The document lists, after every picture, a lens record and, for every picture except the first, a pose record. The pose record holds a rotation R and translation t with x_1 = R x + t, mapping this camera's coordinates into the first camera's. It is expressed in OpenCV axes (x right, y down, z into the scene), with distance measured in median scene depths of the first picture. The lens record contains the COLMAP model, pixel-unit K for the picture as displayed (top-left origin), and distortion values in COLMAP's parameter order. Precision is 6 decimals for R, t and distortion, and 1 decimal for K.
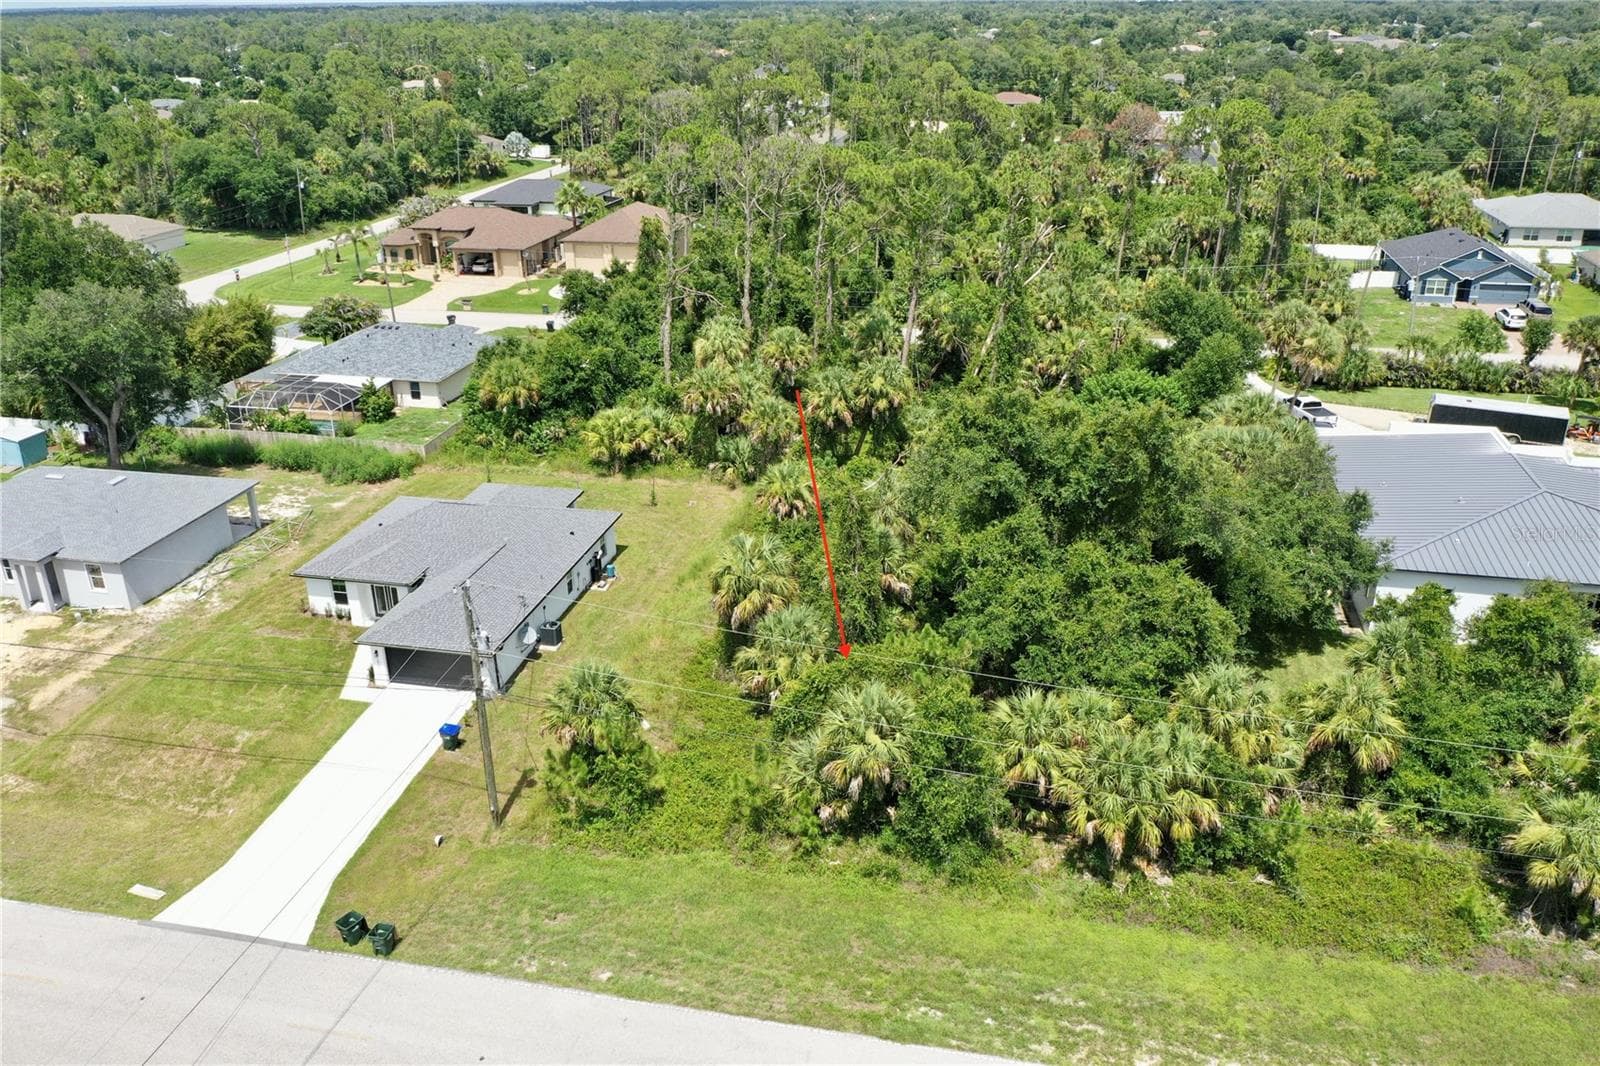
lens RADIAL K [[1270.1, 0, 802.7], [0, 1270.1, 512.1], [0, 0, 1]] dist [-0.004061, -0.001256]
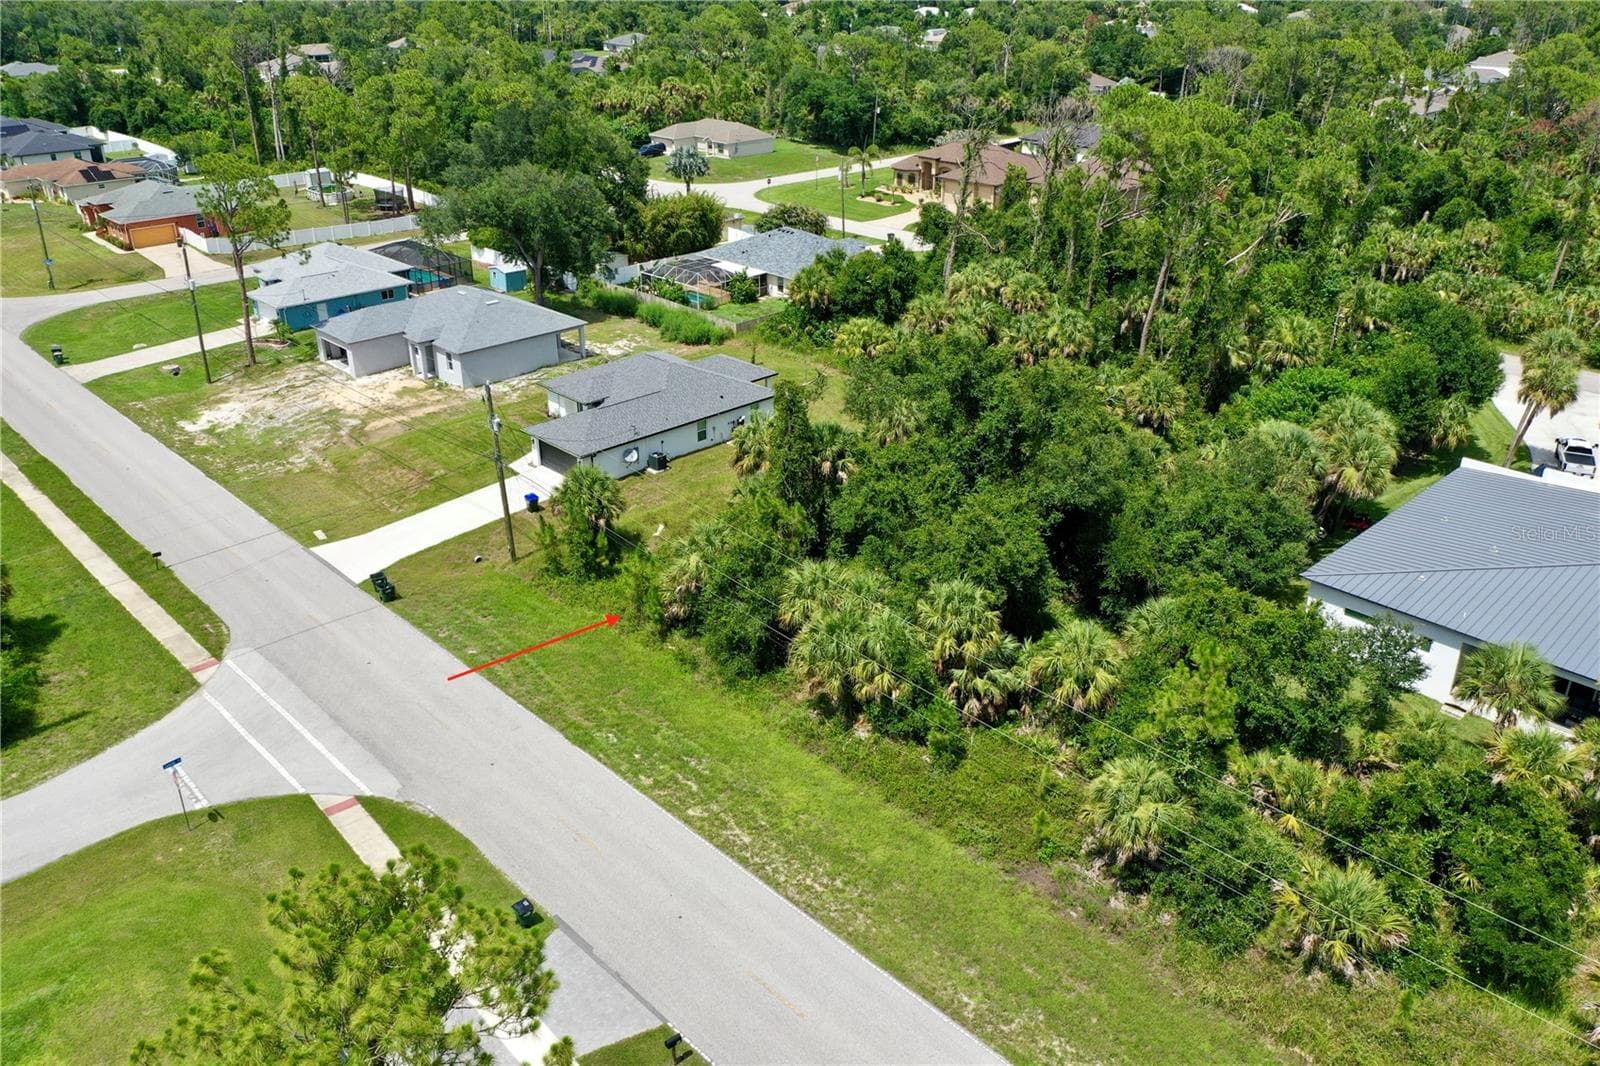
lens RADIAL K [[1270.1, 0, 802.7], [0, 1270.1, 512.1], [0, 0, 1]] dist [-0.004061, -0.001256]
pose [[0.833599, 0.240761, -0.497138, 0.600676], [-0.218320, 0.970336, 0.103851, -0.023285], [0.507394, 0.021965, 0.861434, -0.062526]]
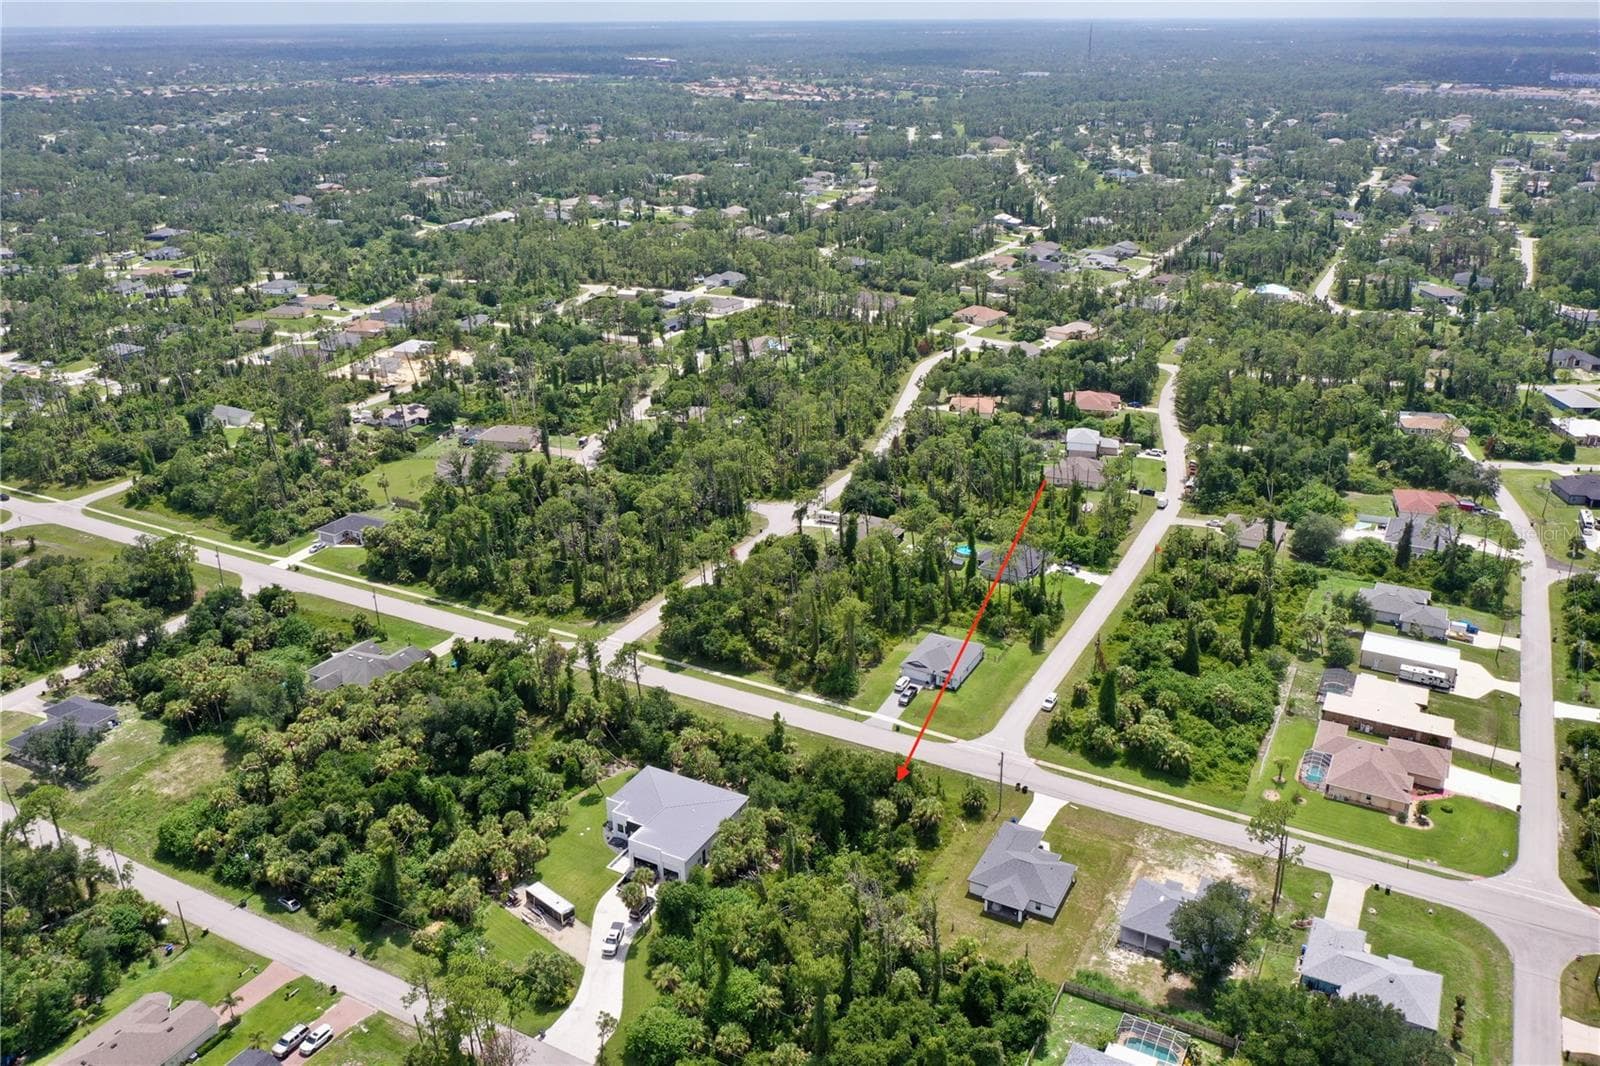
lens RADIAL K [[1270.1, 0, 802.7], [0, 1270.1, 512.1], [0, 0, 1]] dist [-0.004061, -0.001256]
pose [[-0.964581, -0.078354, 0.251880, -0.483324], [0.118169, 0.725342, 0.678170, -2.808325], [-0.235836, 0.683915, -0.690393, 2.781329]]
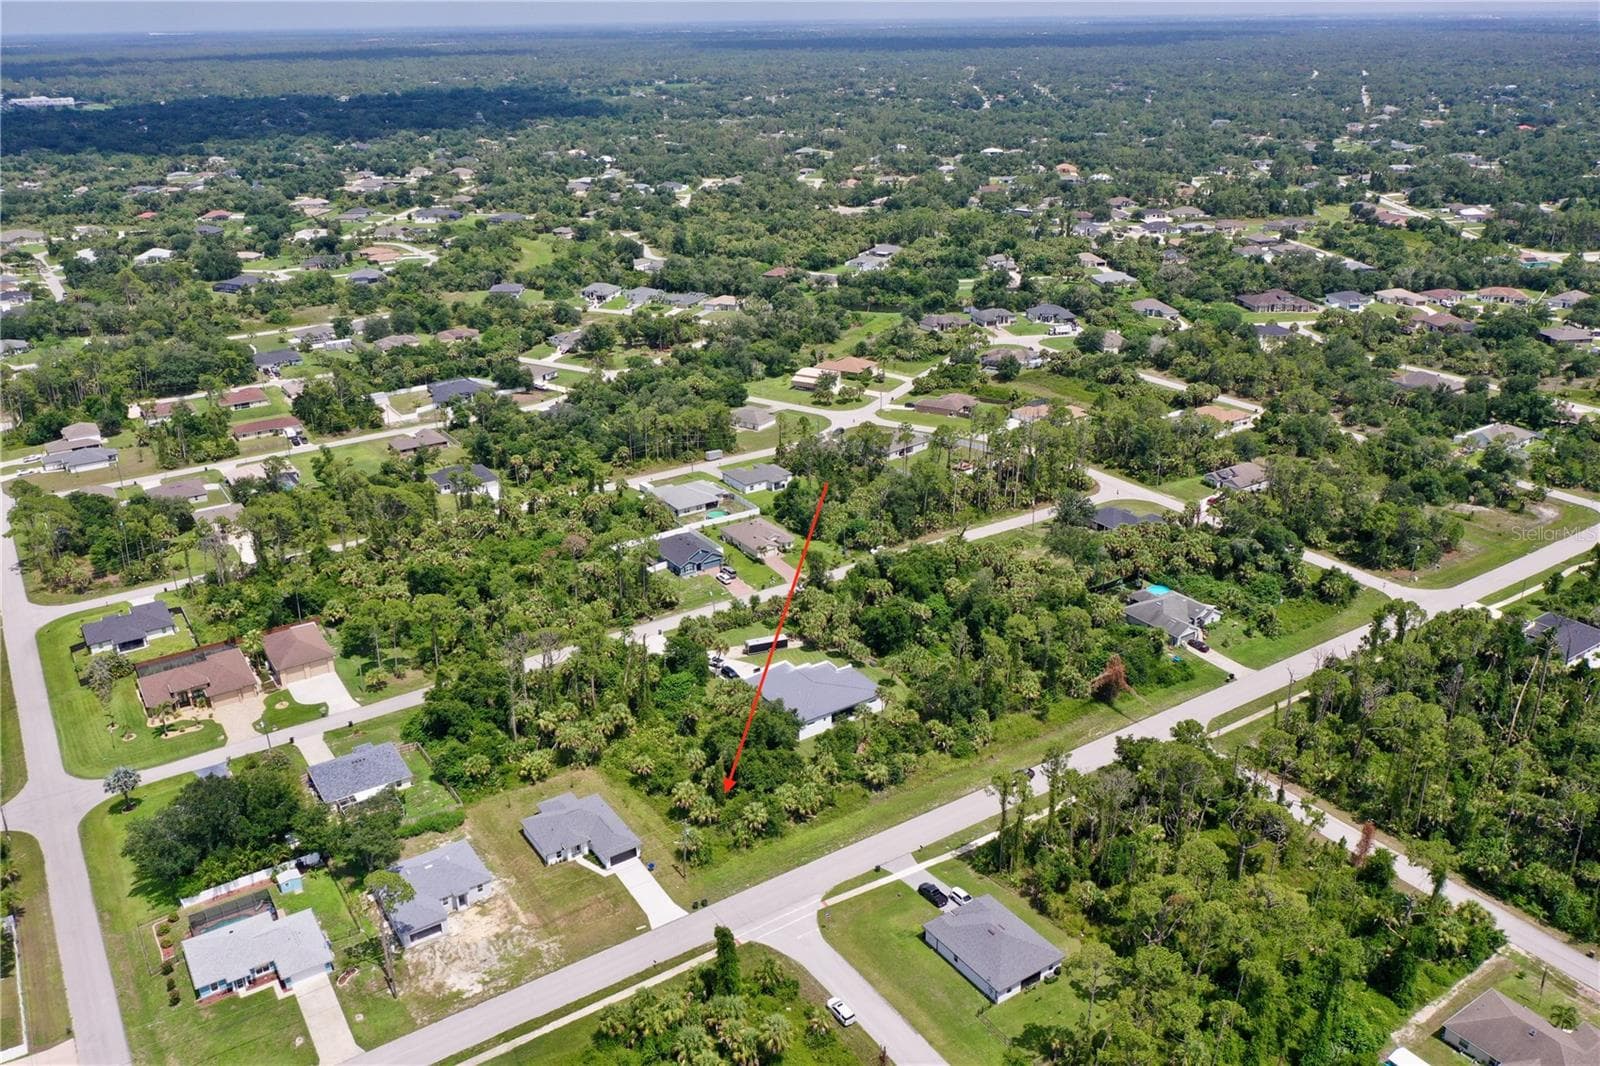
lens RADIAL K [[1270.1, 0, 802.7], [0, 1270.1, 512.1], [0, 0, 1]] dist [-0.004061, -0.001256]
pose [[0.690923, -0.260904, 0.674206, -1.901082], [0.277575, 0.956862, 0.085829, -0.868915], [-0.667516, 0.127841, 0.733539, -1.836052]]
